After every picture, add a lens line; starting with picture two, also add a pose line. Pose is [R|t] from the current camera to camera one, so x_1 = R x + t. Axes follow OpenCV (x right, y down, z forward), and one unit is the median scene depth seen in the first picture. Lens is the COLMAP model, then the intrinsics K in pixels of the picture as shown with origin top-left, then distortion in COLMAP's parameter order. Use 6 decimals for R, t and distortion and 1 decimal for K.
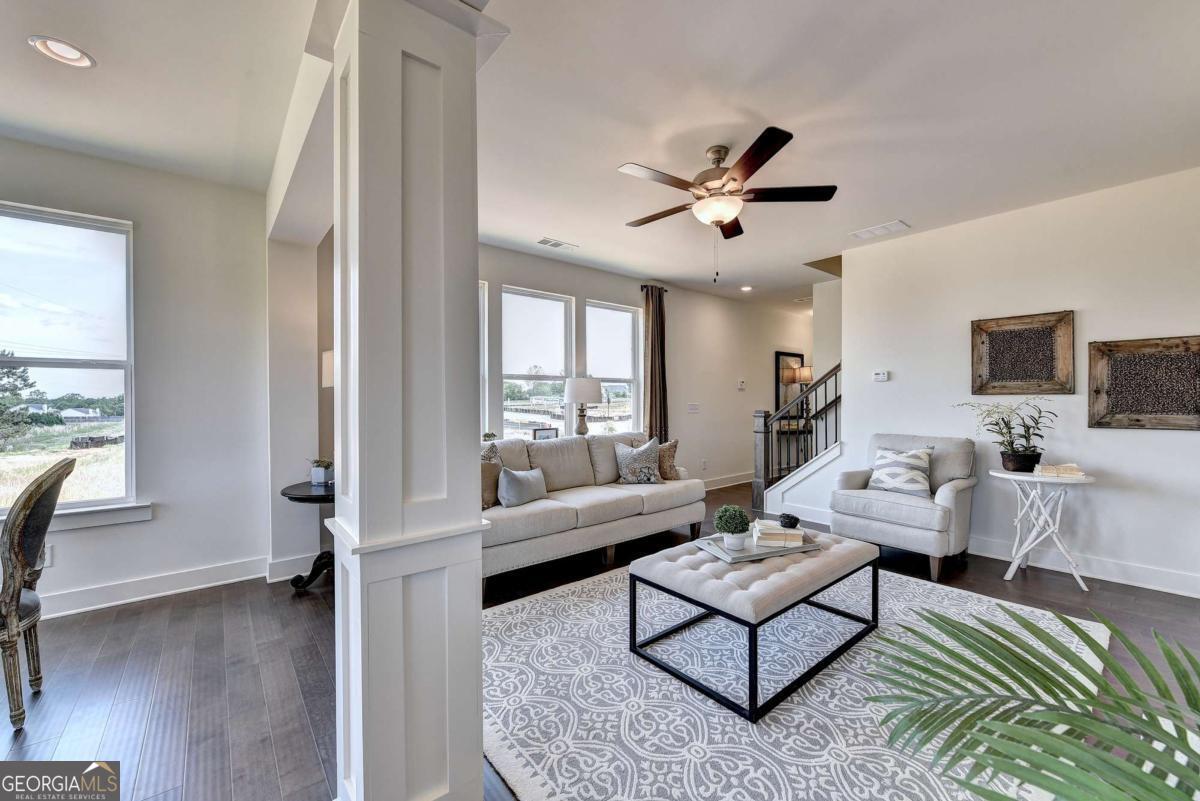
lens RADIAL K [[472.5, 0, 602.6], [0, 472.5, 400.3], [0, 0, 1]] dist [-0.009242, -0.000393]
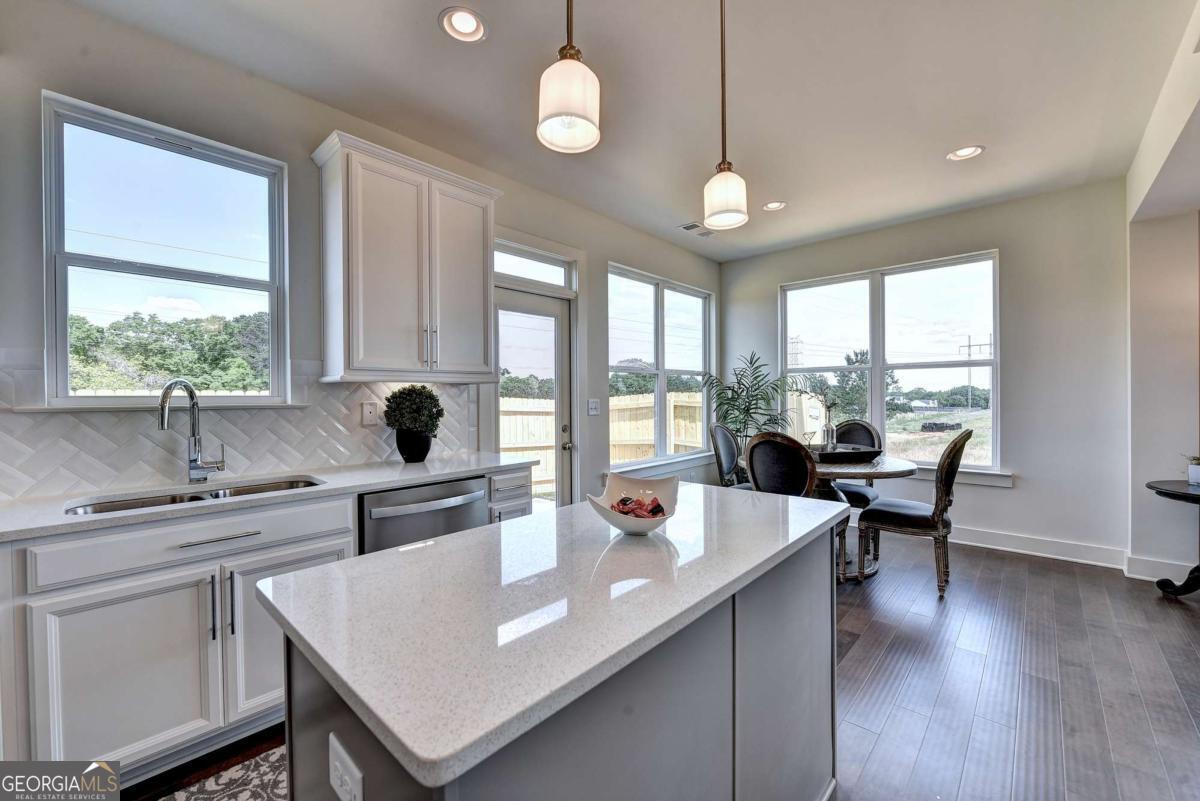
lens RADIAL K [[472.5, 0, 602.6], [0, 472.5, 400.3], [0, 0, 1]] dist [-0.009242, -0.000393]
pose [[0.130429, 0.012398, -0.991380, 0.098008], [0.002941, 0.999913, 0.012892, 0.006724], [0.991453, -0.004597, 0.130381, -0.195954]]
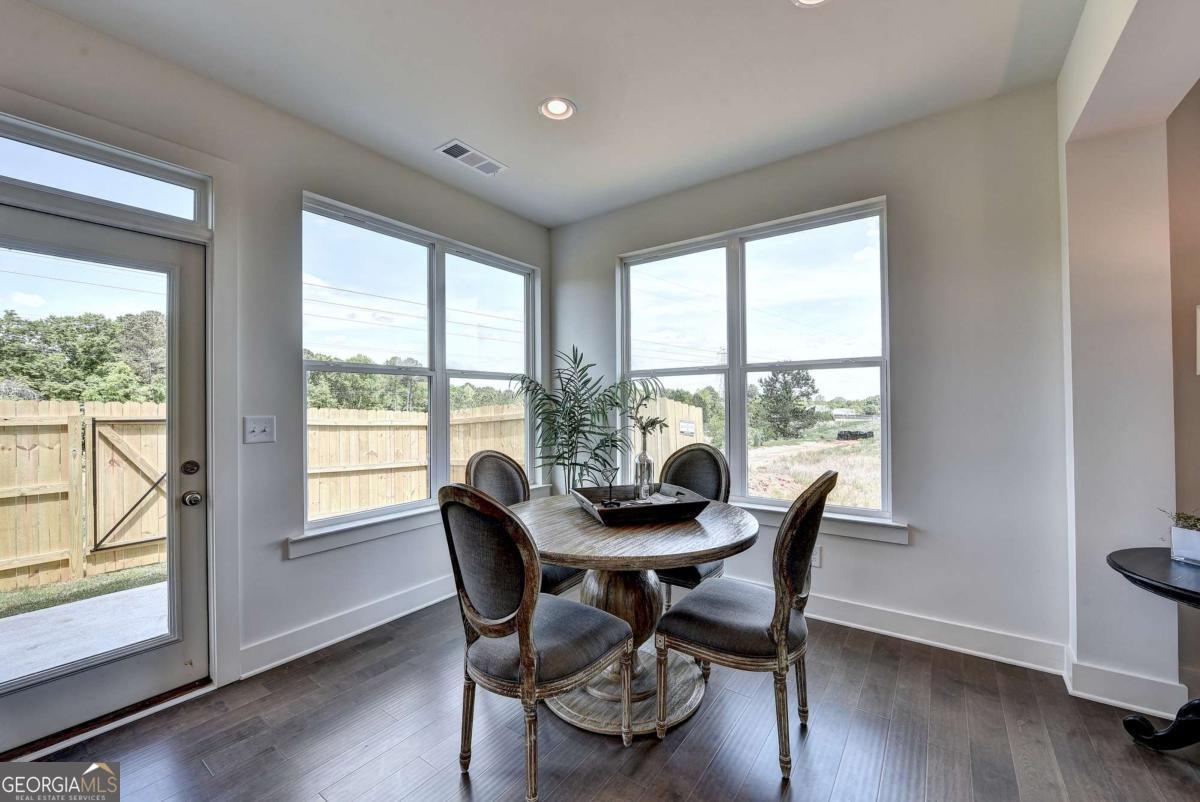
lens RADIAL K [[472.5, 0, 602.6], [0, 472.5, 400.8], [0, 0, 1]] dist [-0.009242, -0.000393]
pose [[0.254169, -0.005023, -0.967147, -0.259769], [0.002816, 0.999986, -0.004453, 0.001601], [0.967156, -0.001592, 0.254180, 0.233836]]
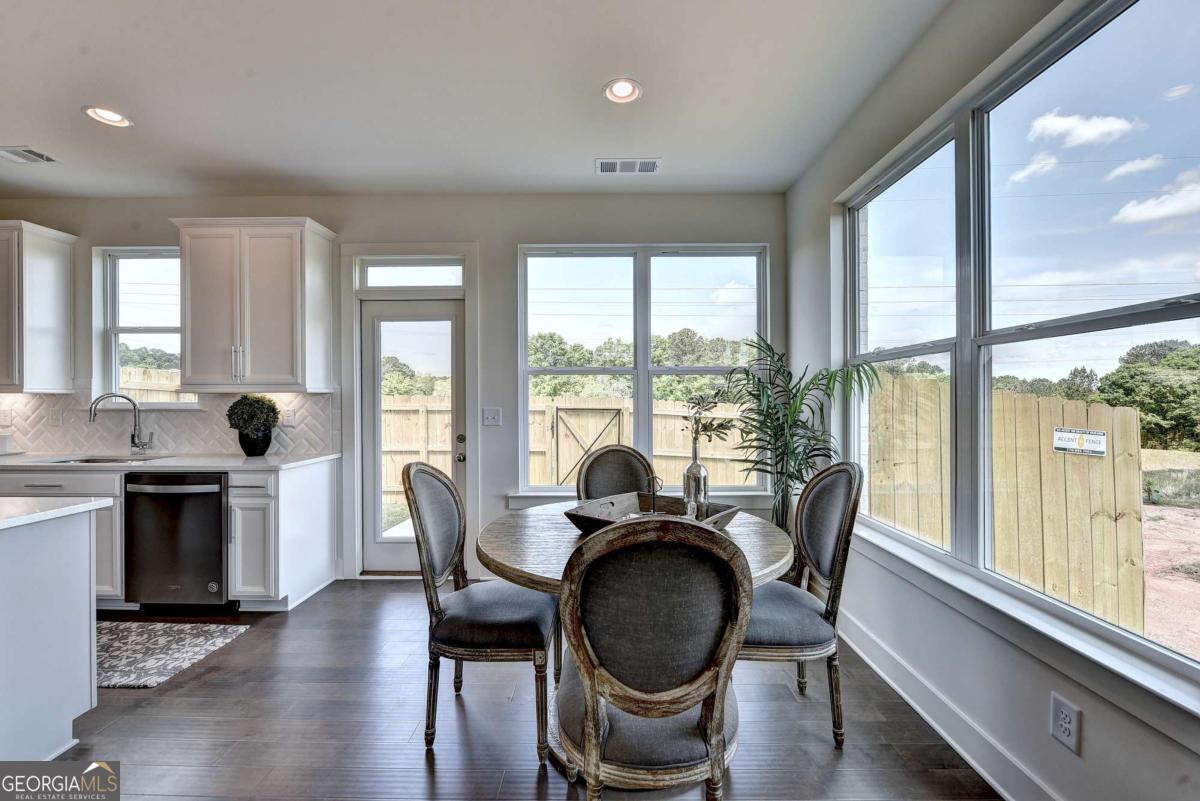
lens RADIAL K [[472.5, 0, 602.6], [0, 472.5, 400.3], [0, 0, 1]] dist [-0.009242, -0.000393]
pose [[-0.642161, 0.005805, -0.766547, -0.419601], [0.001555, 0.999979, 0.006270, -0.002258], [0.766568, 0.002834, -0.642157, 0.749389]]
